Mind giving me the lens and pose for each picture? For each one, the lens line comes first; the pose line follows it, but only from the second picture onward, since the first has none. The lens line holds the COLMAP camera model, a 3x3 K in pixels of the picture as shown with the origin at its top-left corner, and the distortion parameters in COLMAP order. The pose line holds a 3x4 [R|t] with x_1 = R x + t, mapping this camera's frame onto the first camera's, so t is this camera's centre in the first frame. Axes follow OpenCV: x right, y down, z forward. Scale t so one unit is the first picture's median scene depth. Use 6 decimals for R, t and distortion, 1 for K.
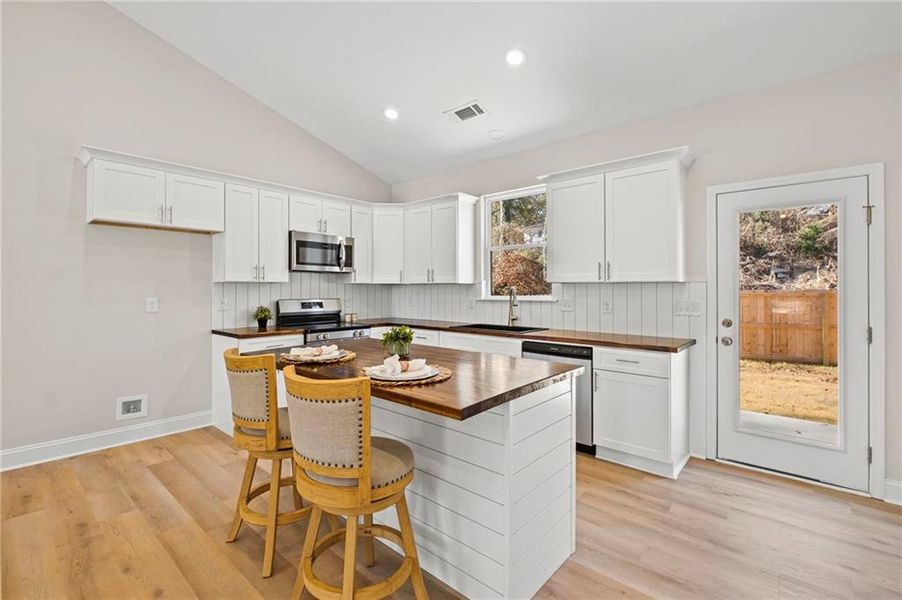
lens RADIAL K [[401.9, 0, 439.6], [0, 401.9, 287.3], [0, 0, 1]] dist [0.002154, -0.003624]
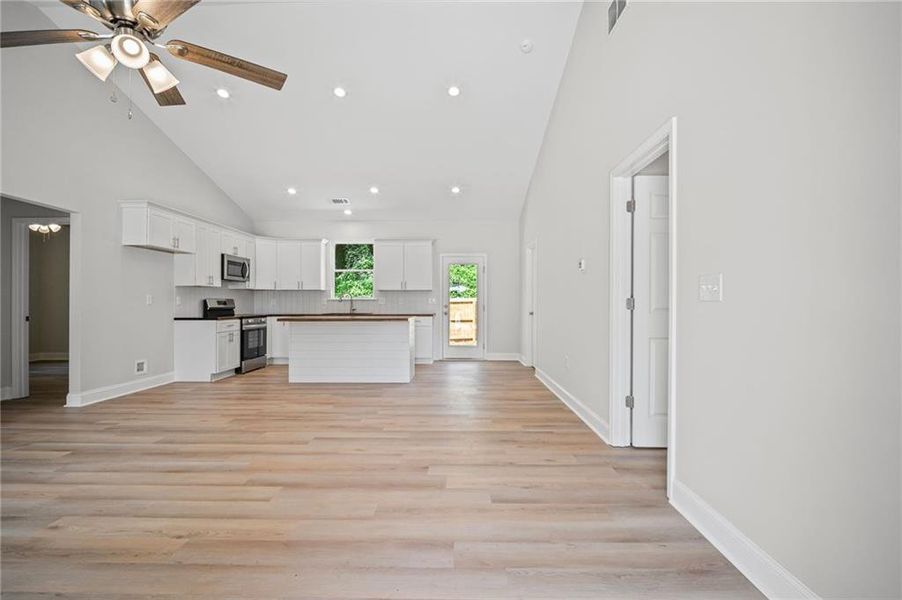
lens RADIAL K [[414.3, 0, 460.7], [0, 414.3, 300.2], [0, 0, 1]] dist [-0.007018, -0.001878]
pose [[0.743405, 0.003048, 0.668835, -0.758946], [-0.002339, 0.999995, -0.001958, 0.039407], [-0.668838, -0.000109, 0.743409, -0.795943]]
